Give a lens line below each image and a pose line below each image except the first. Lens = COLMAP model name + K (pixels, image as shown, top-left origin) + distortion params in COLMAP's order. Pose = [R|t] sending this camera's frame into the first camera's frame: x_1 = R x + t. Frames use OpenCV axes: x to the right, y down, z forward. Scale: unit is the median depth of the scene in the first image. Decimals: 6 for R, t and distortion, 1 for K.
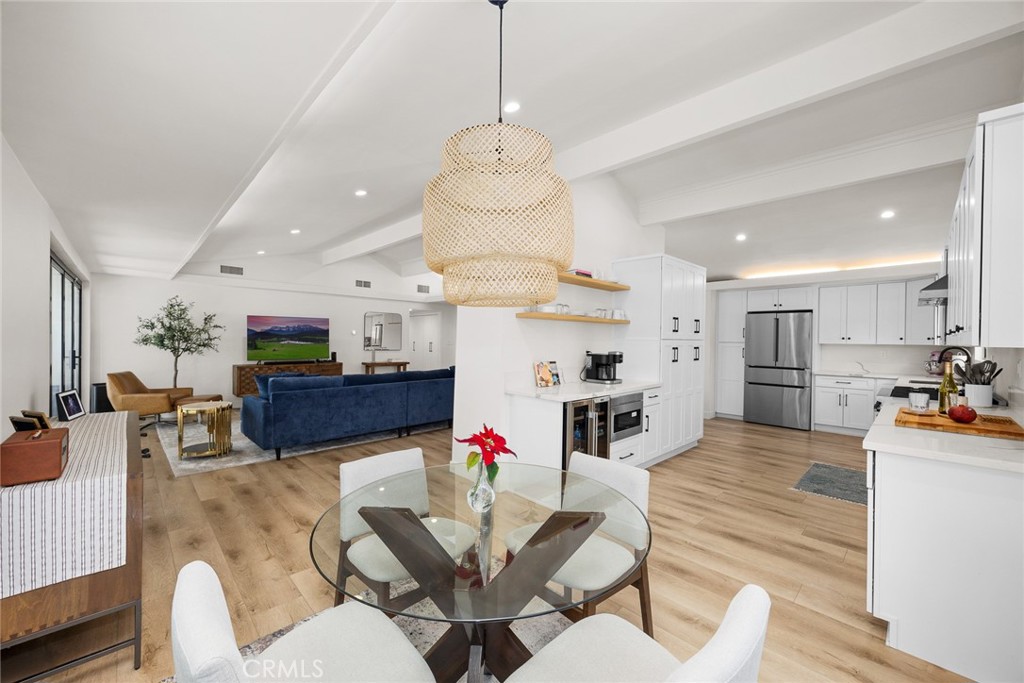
lens RADIAL K [[396.8, 0, 511.7], [0, 396.8, 341.7], [0, 0, 1]] dist [0.009902, -0.000250]
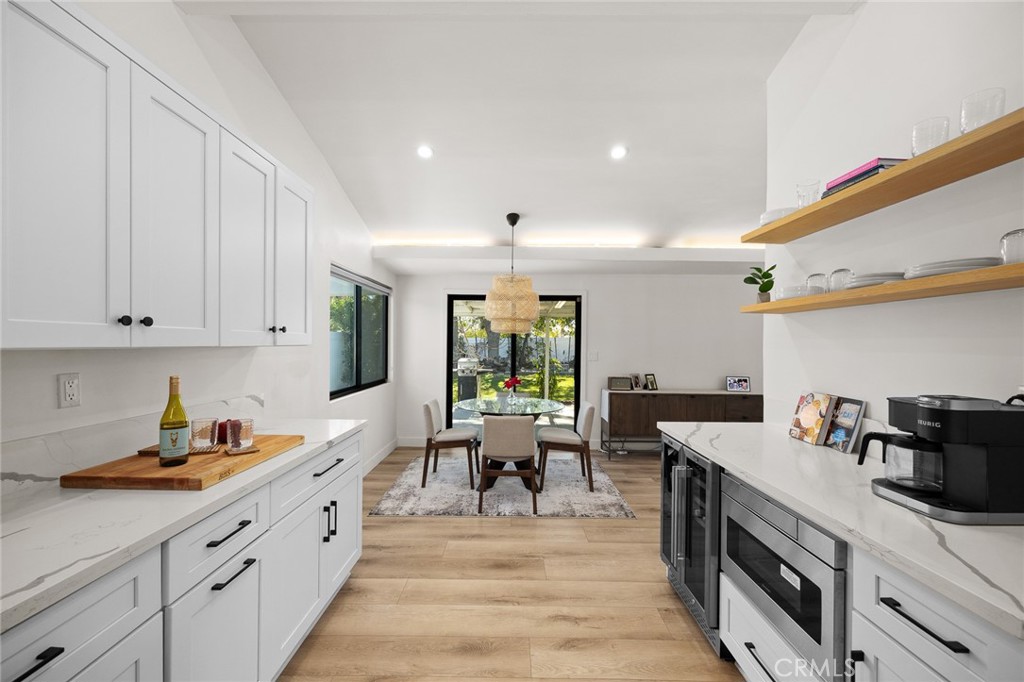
lens RADIAL K [[396.8, 0, 513.2], [0, 396.8, 343.9], [0, 0, 1]] dist [0.009902, -0.000250]
pose [[-0.694842, -0.016515, -0.718973, 0.475622], [-0.017889, 0.999824, -0.005677, -0.000663], [0.718940, 0.008917, -0.695015, 0.718105]]
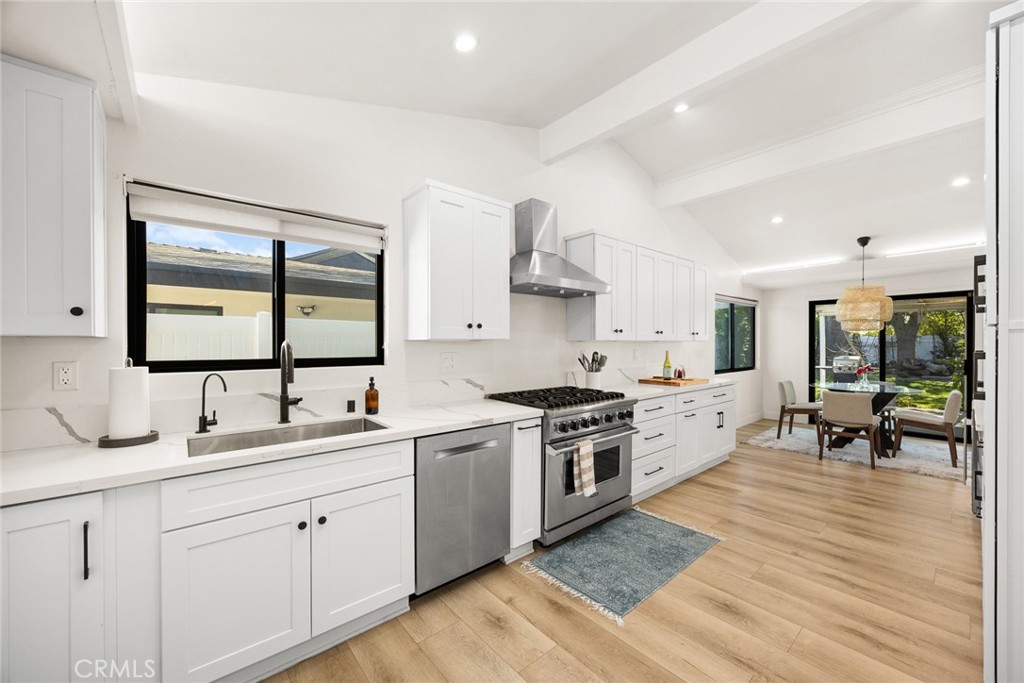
lens RADIAL K [[396.8, 0, 509.8], [0, 396.8, 344.7], [0, 0, 1]] dist [0.009902, -0.000250]
pose [[-0.997234, -0.013529, 0.073091, 0.676077], [-0.013037, 0.999889, 0.007214, 0.009471], [-0.073180, 0.006241, -0.997299, 1.138002]]
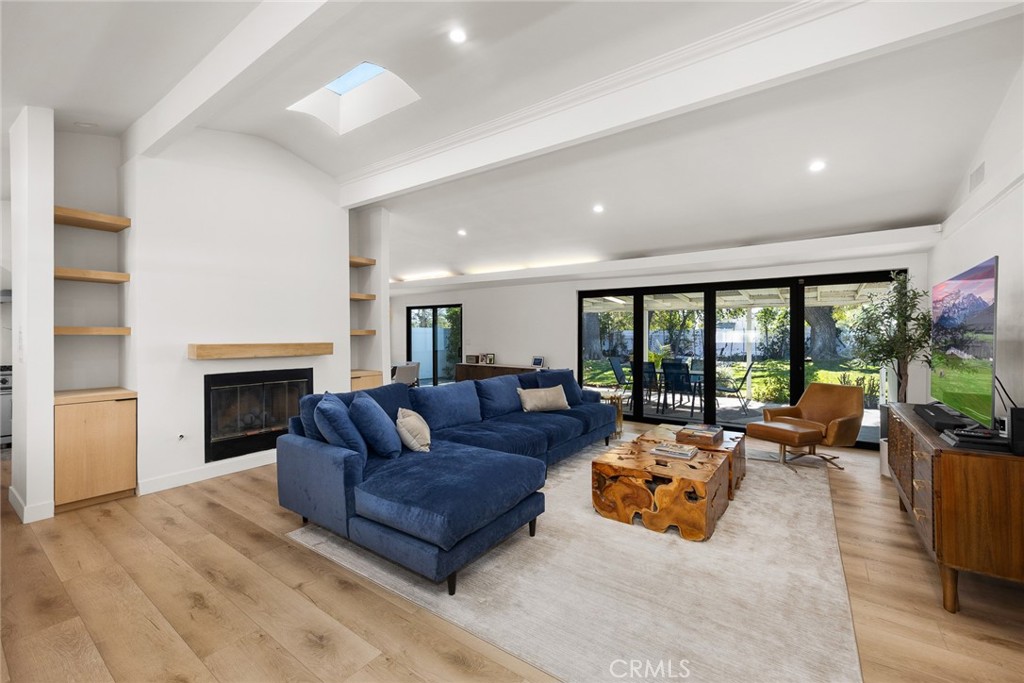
lens RADIAL K [[396.8, 0, 512.9], [0, 396.8, 337.5], [0, 0, 1]] dist [0.009902, -0.000250]
pose [[-0.978095, -0.020500, -0.207149, -0.116029], [-0.022320, 0.999730, 0.006453, -0.008489], [0.206960, 0.010936, -0.978288, 1.596910]]
